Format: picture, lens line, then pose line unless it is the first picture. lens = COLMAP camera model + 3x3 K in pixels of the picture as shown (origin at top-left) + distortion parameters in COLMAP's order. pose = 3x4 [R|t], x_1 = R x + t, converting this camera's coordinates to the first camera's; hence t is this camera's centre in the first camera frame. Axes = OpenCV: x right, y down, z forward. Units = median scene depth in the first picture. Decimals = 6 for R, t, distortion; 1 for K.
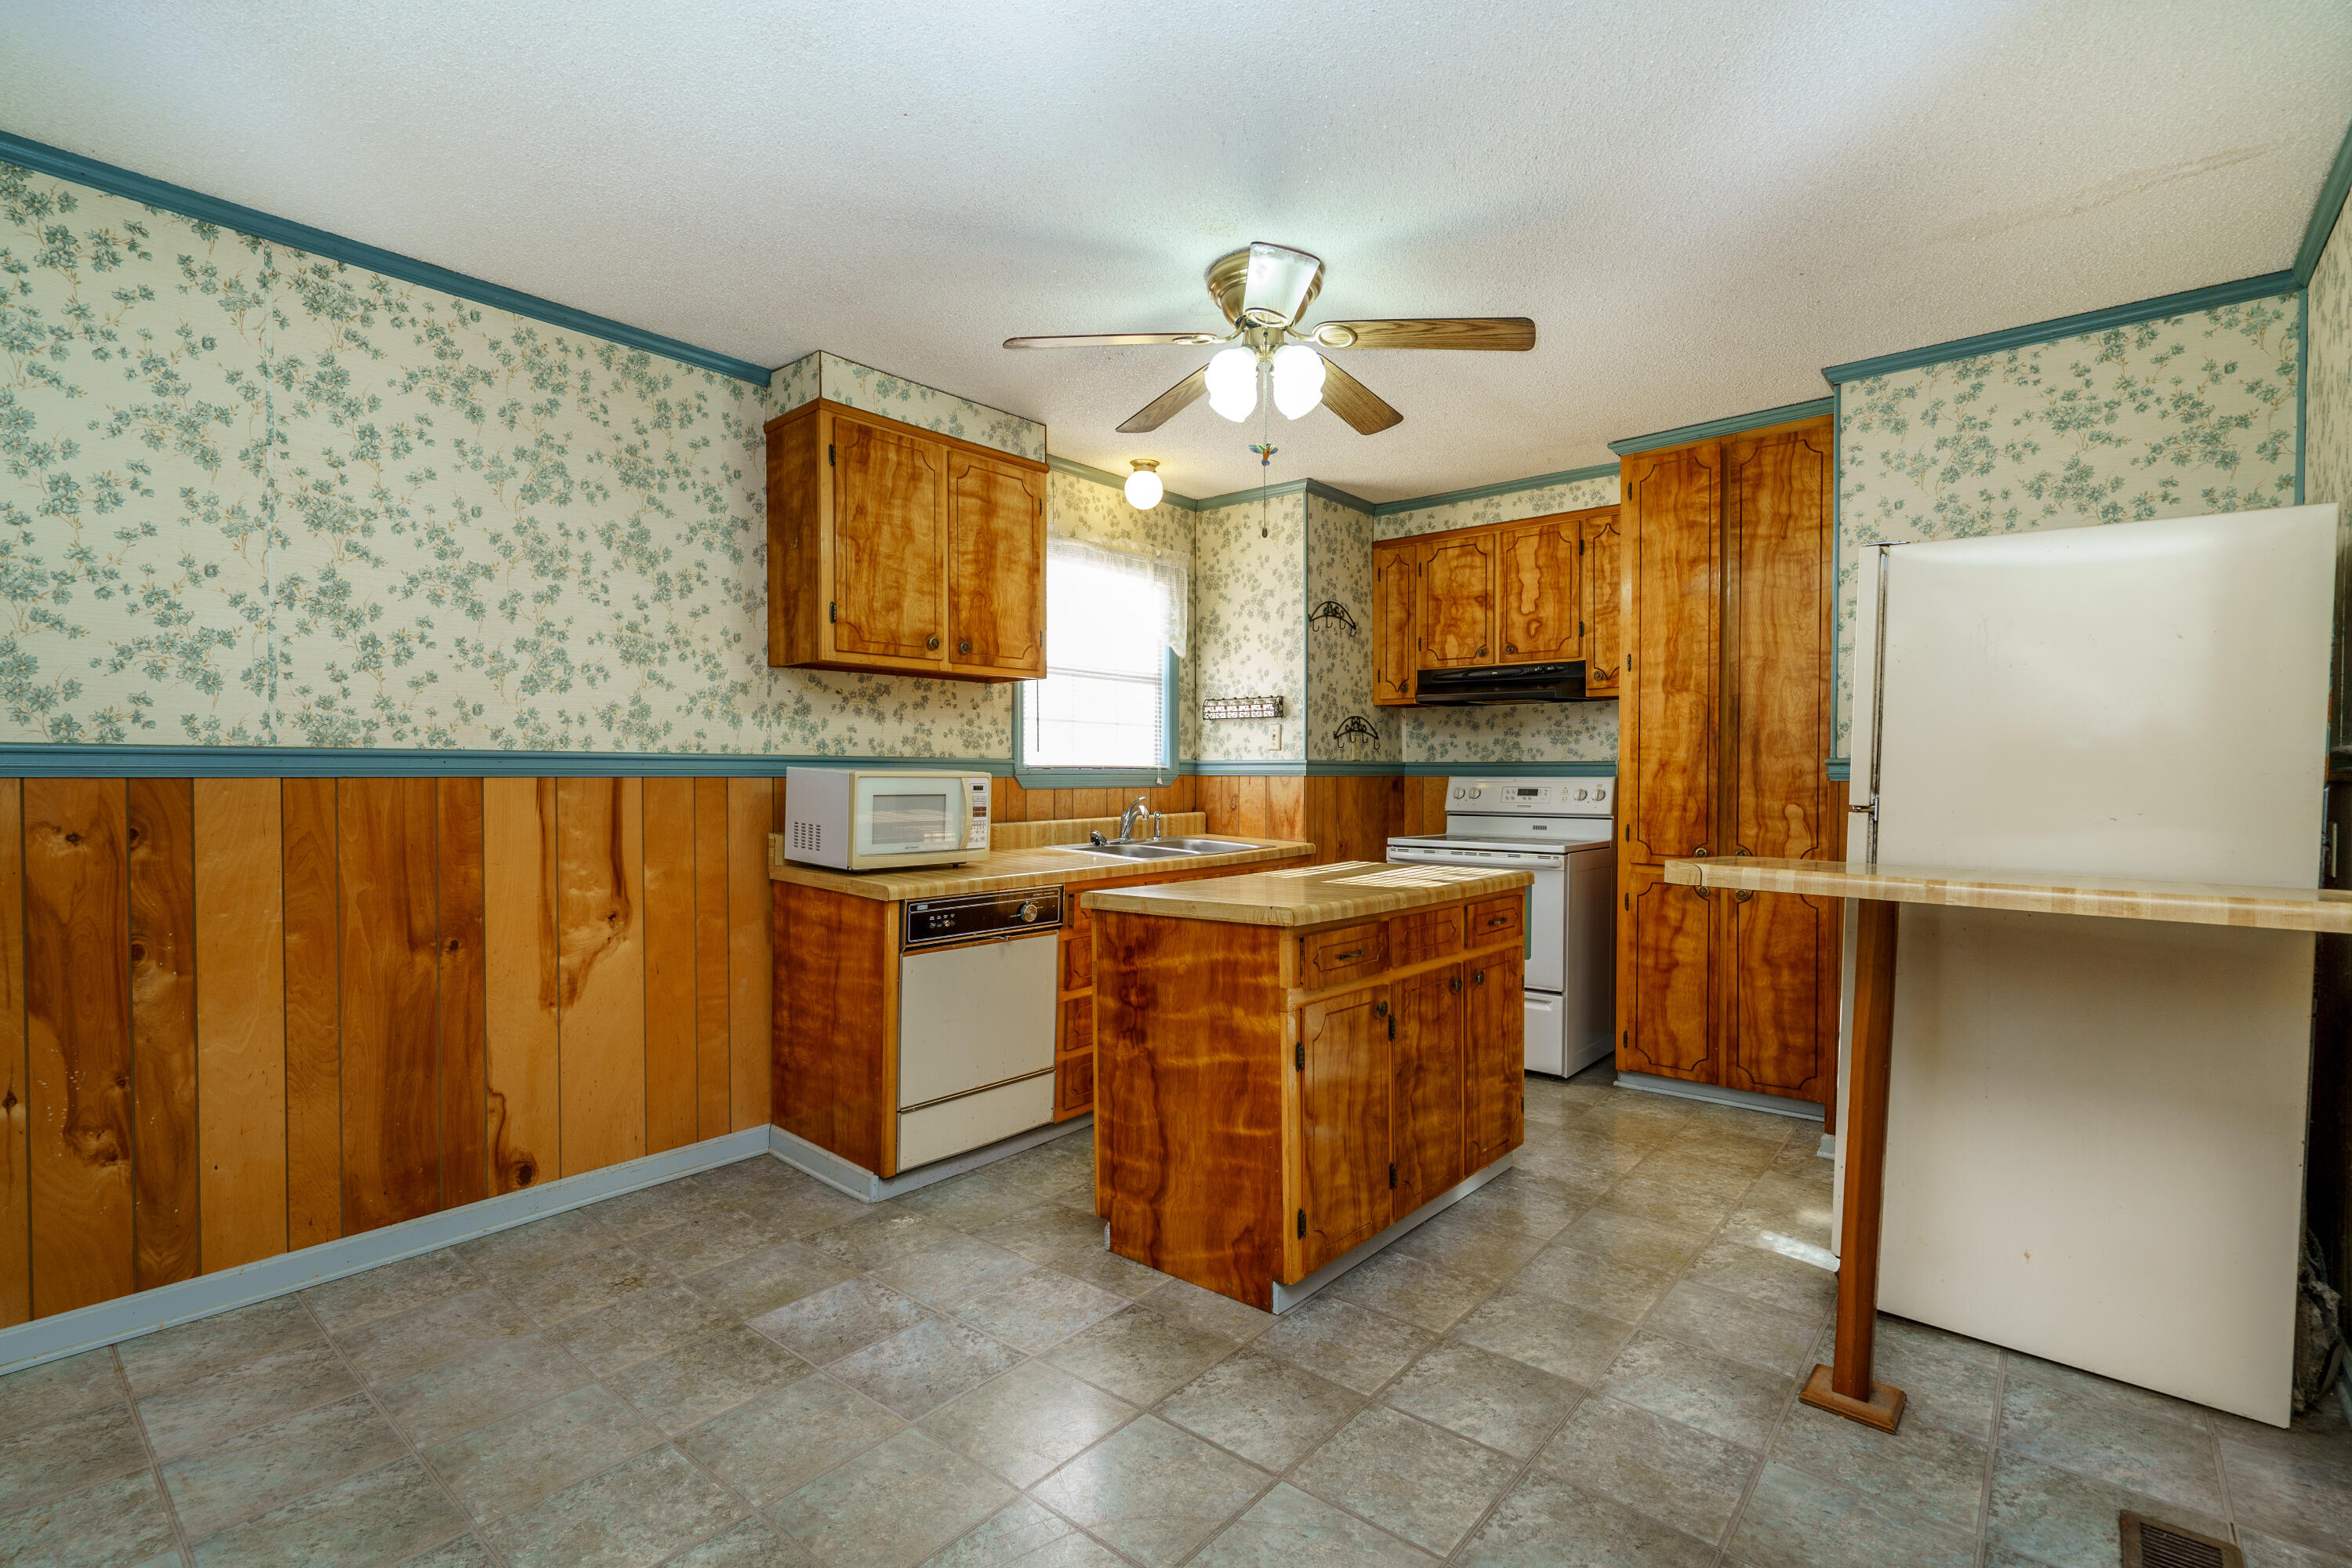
lens RADIAL K [[1065.8, 0, 1188.1], [0, 1065.8, 795.4], [0, 0, 1]] dist [-0.003691, 0.001080]
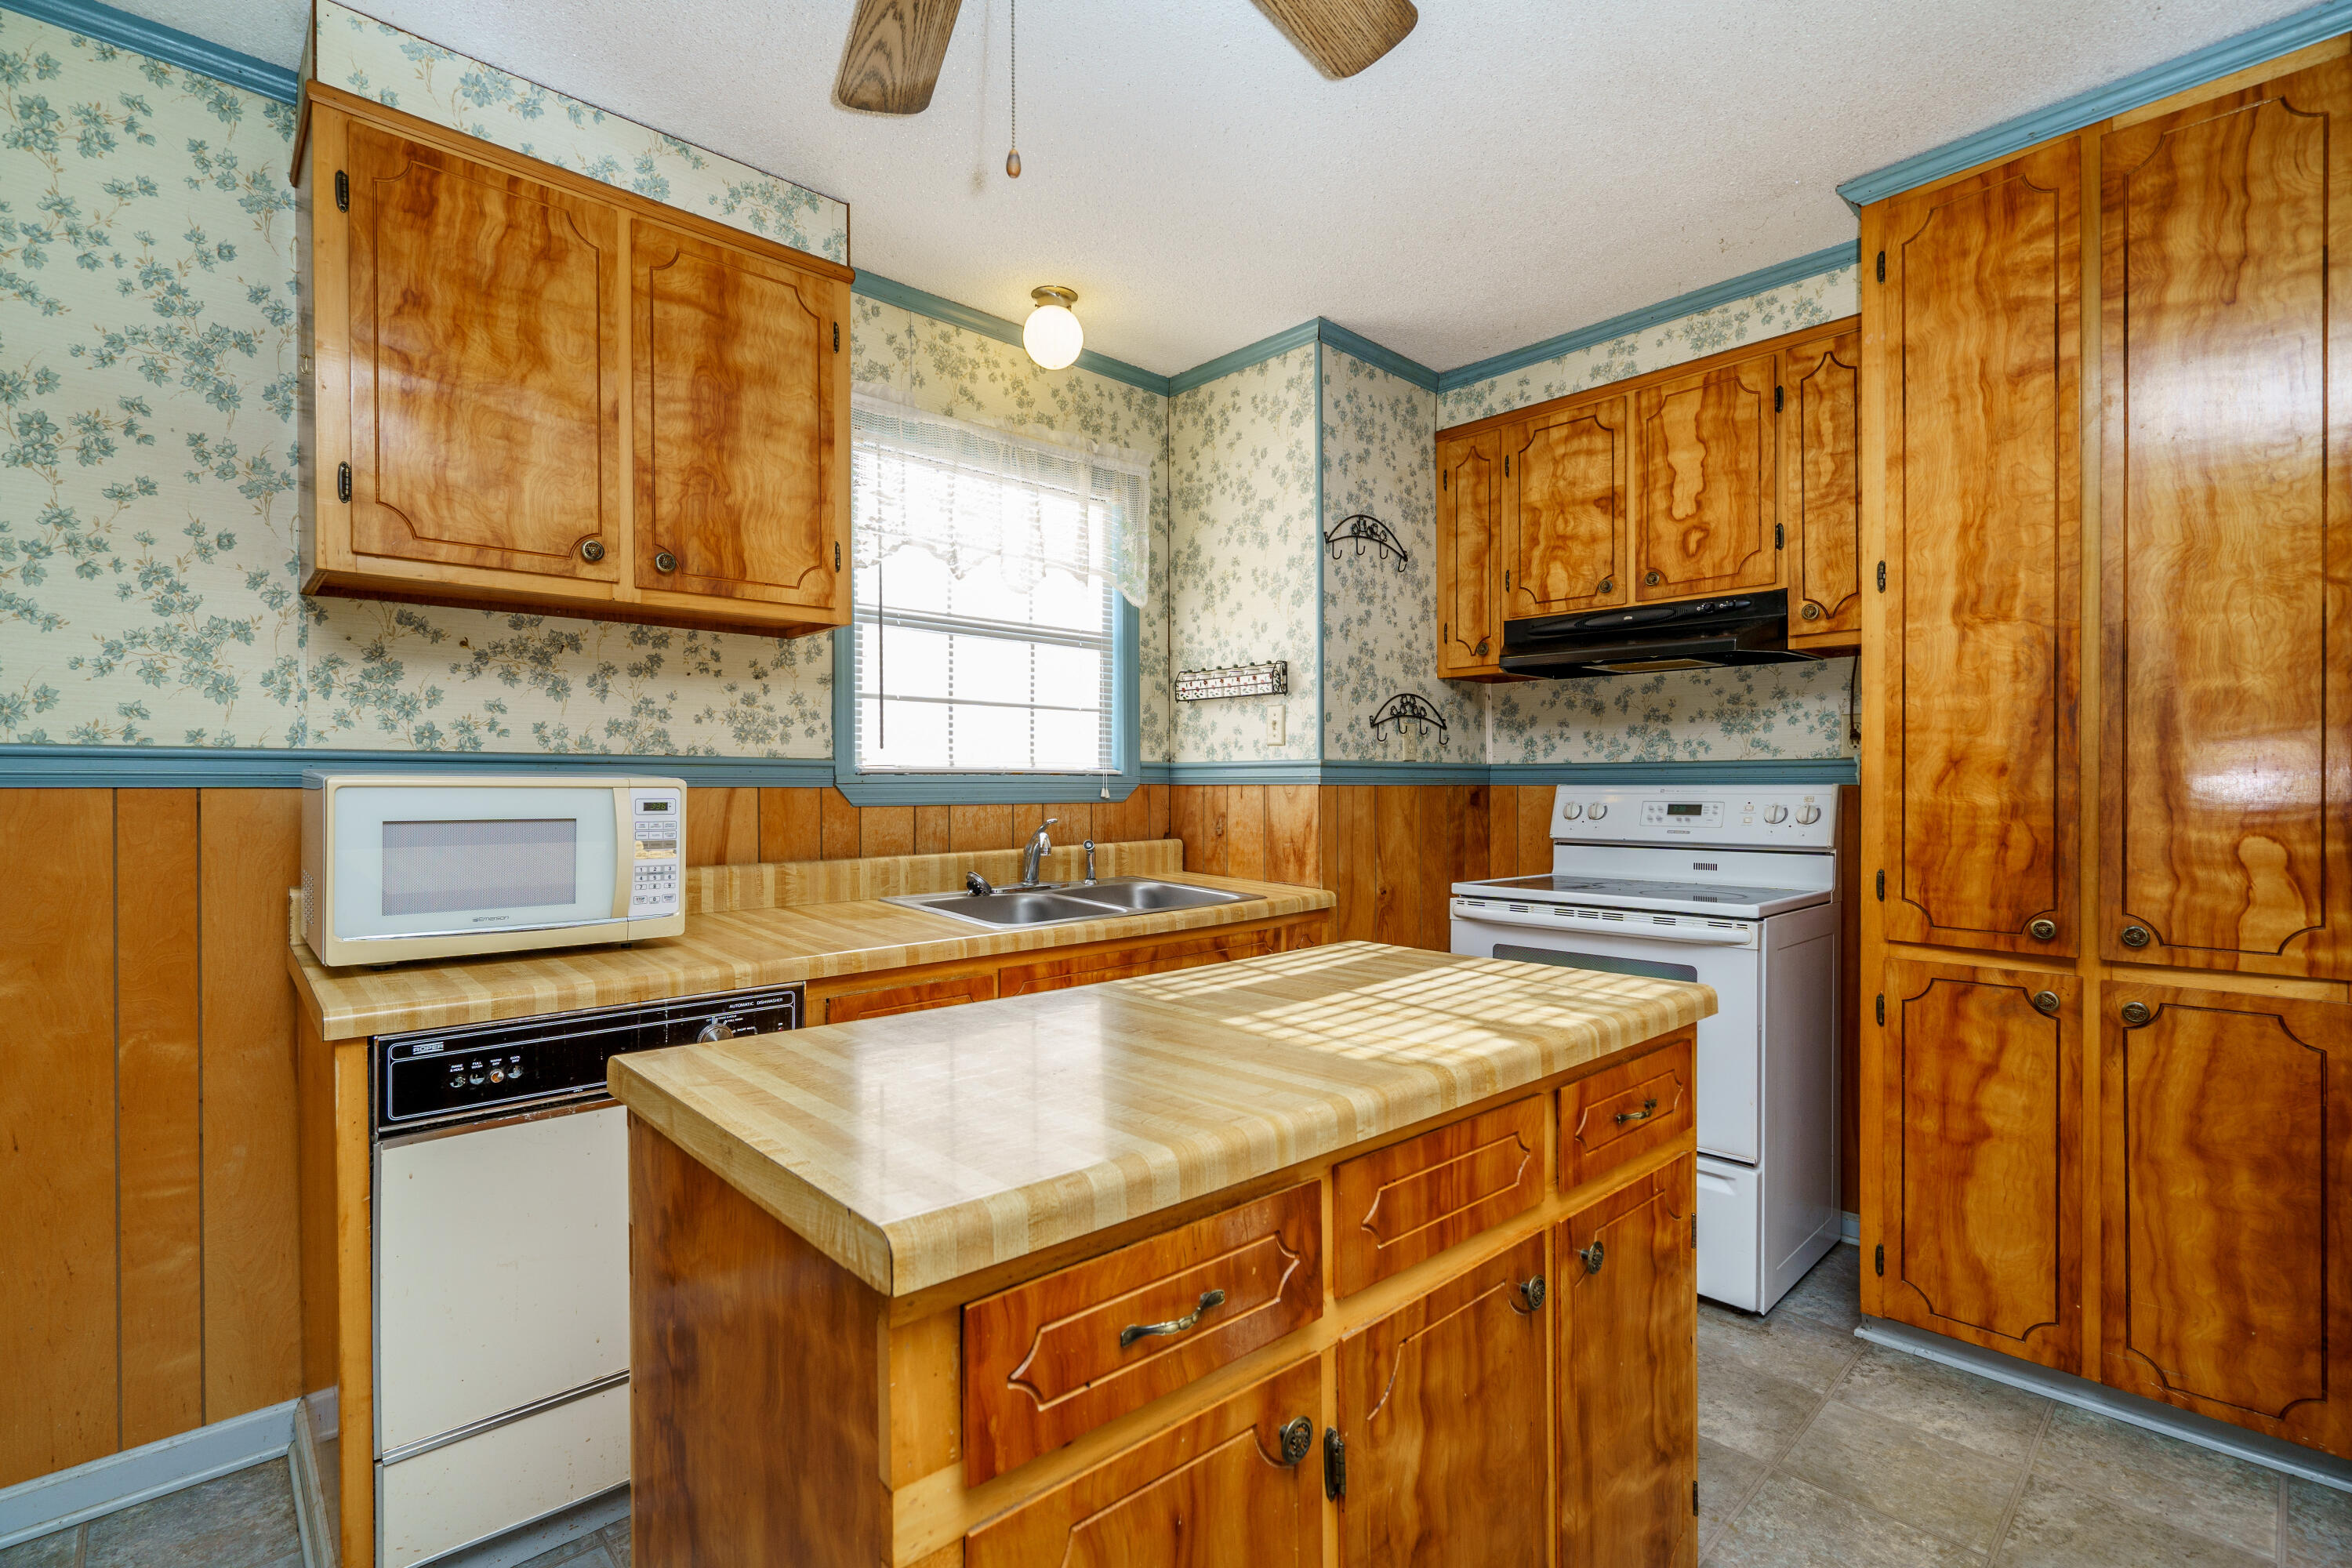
lens RADIAL K [[1065.8, 0, 1179.1], [0, 1065.8, 793.9], [0, 0, 1]] dist [-0.003691, 0.001080]
pose [[0.992715, -0.002311, -0.120462, 0.128665], [0.000694, 0.999909, -0.013458, -0.005307], [0.120482, 0.013277, 0.992627, 0.444260]]
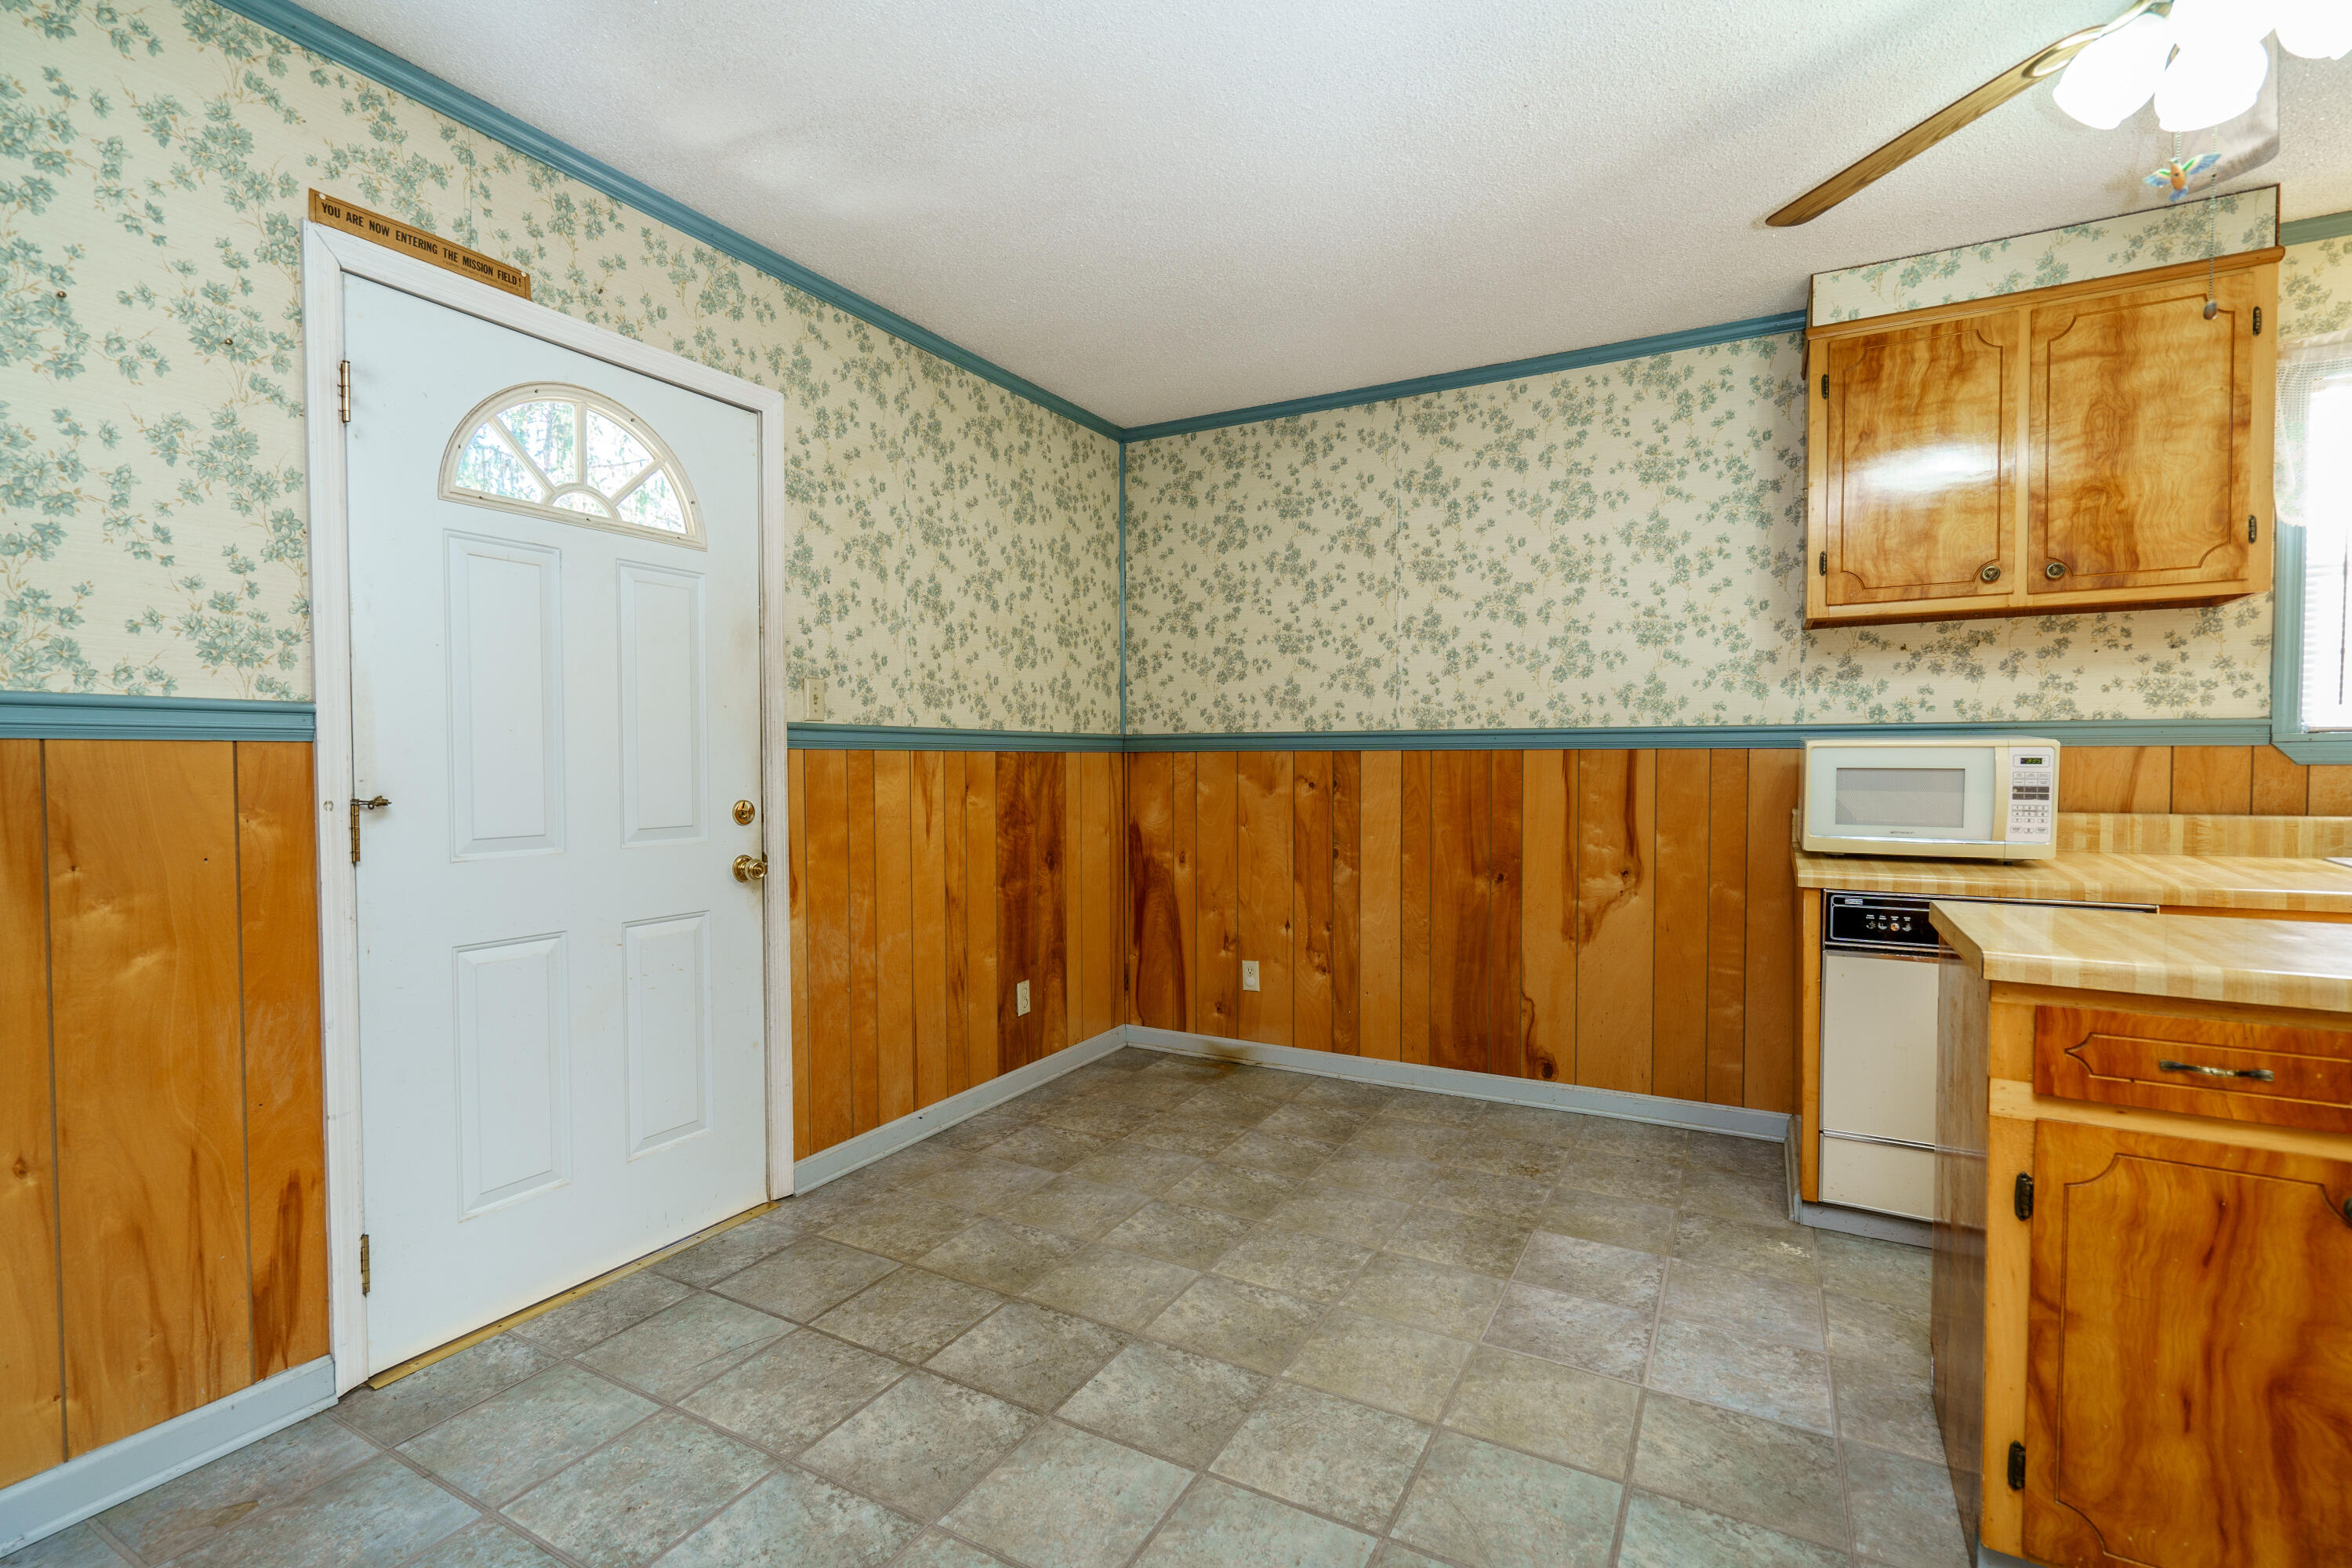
lens RADIAL K [[1065.8, 0, 1170.9], [0, 1065.8, 790.1], [0, 0, 1]] dist [-0.003691, 0.001080]
pose [[0.190611, 0.031288, -0.981167, 0.380640], [-0.013997, 0.999477, 0.029153, 0.000239], [0.981566, 0.008176, 0.190950, 0.251553]]
